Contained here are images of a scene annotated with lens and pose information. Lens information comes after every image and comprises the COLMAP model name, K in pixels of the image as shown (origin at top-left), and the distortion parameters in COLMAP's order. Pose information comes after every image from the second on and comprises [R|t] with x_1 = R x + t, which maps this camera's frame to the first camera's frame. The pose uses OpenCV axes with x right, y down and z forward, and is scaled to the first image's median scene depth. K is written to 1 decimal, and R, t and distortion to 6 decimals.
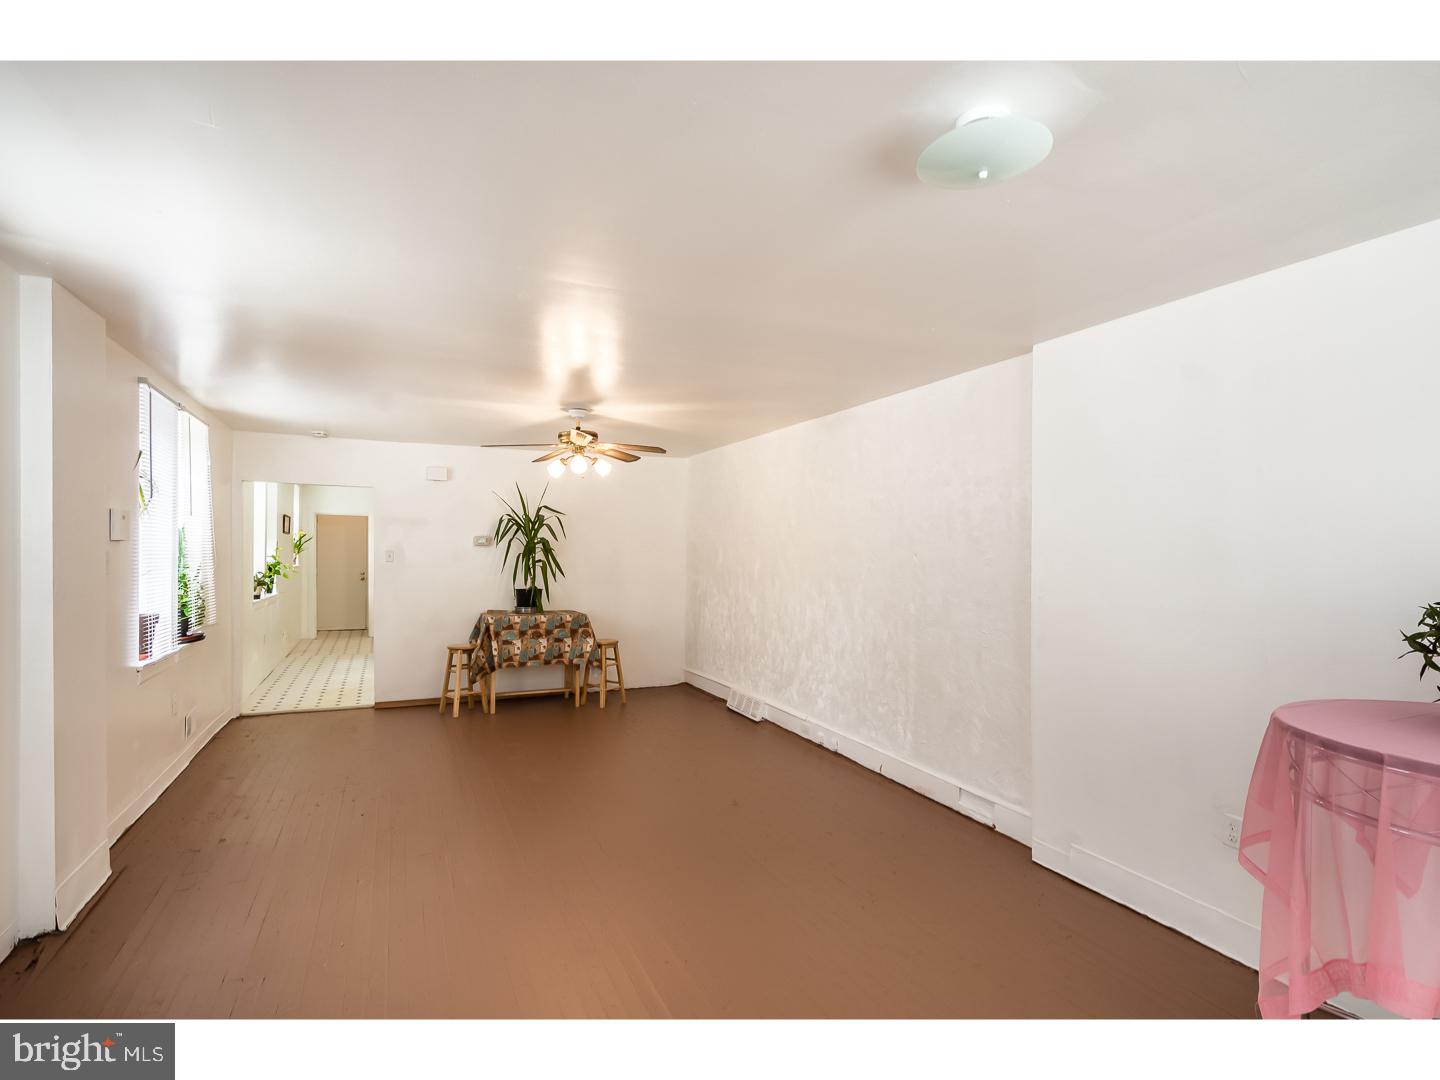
lens RADIAL K [[726.7, 0, 720.0], [0, 726.7, 540.0], [0, 0, 1]] dist [-0.000374, -0.000143]
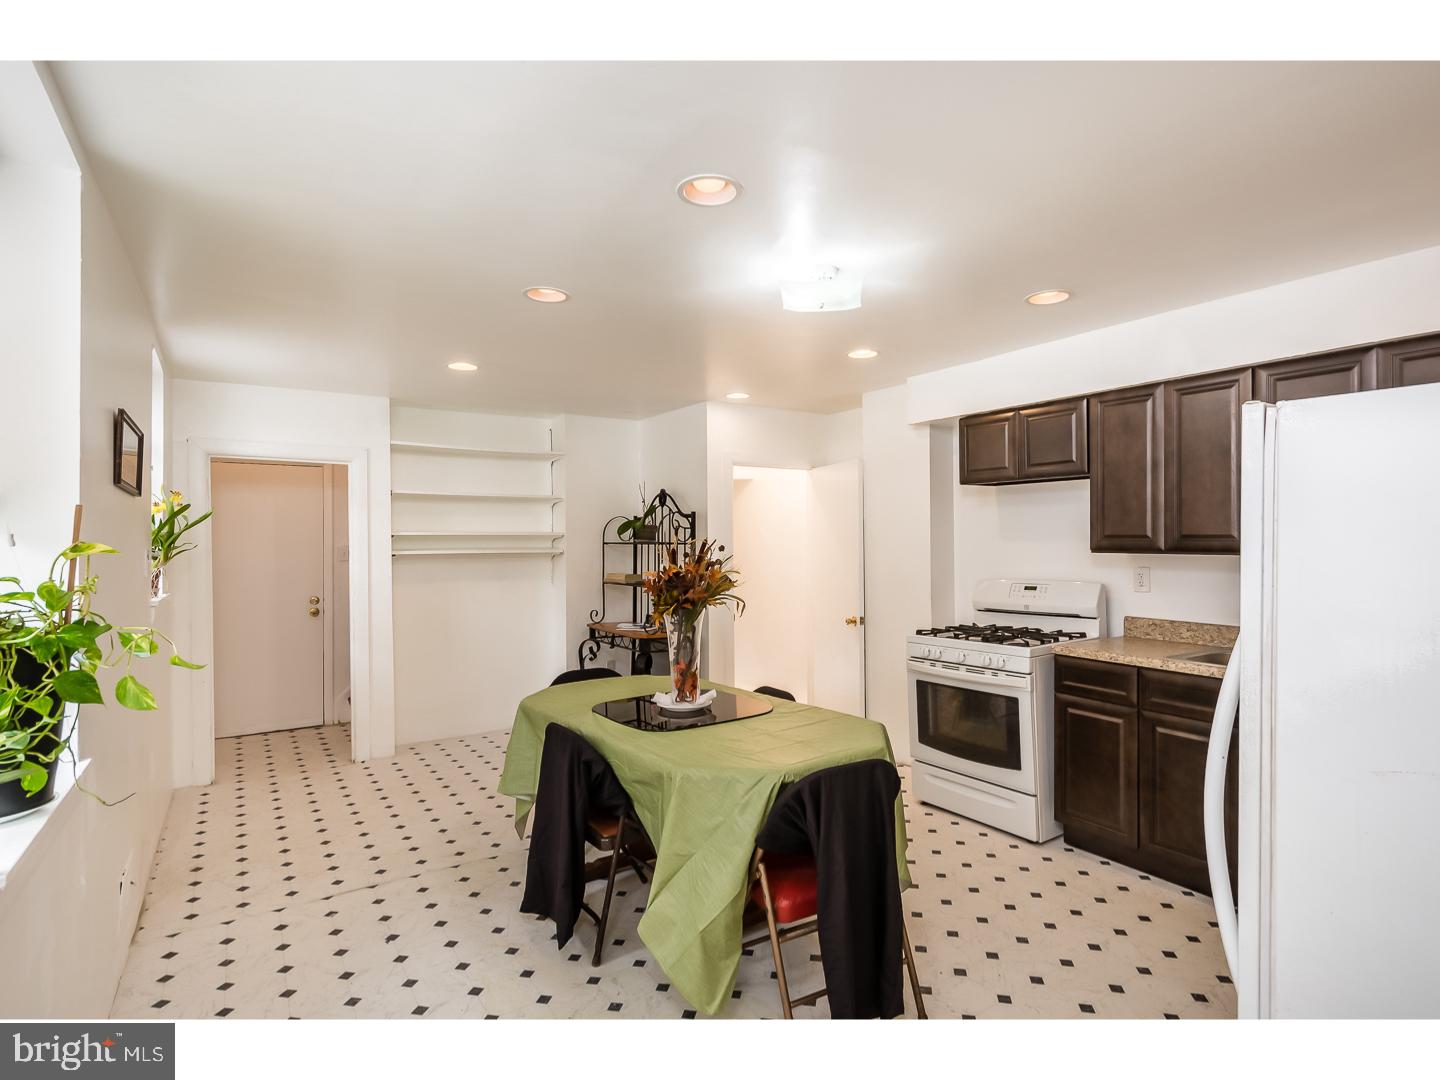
lens RADIAL K [[726.7, 0, 720.0], [0, 726.7, 540.0], [0, 0, 1]] dist [-0.000374, -0.000143]
pose [[0.988397, -0.022228, 0.150255, -0.373177], [0.020335, 0.999693, 0.014124, 0.008957], [-0.150523, -0.010904, 0.988546, 0.621804]]
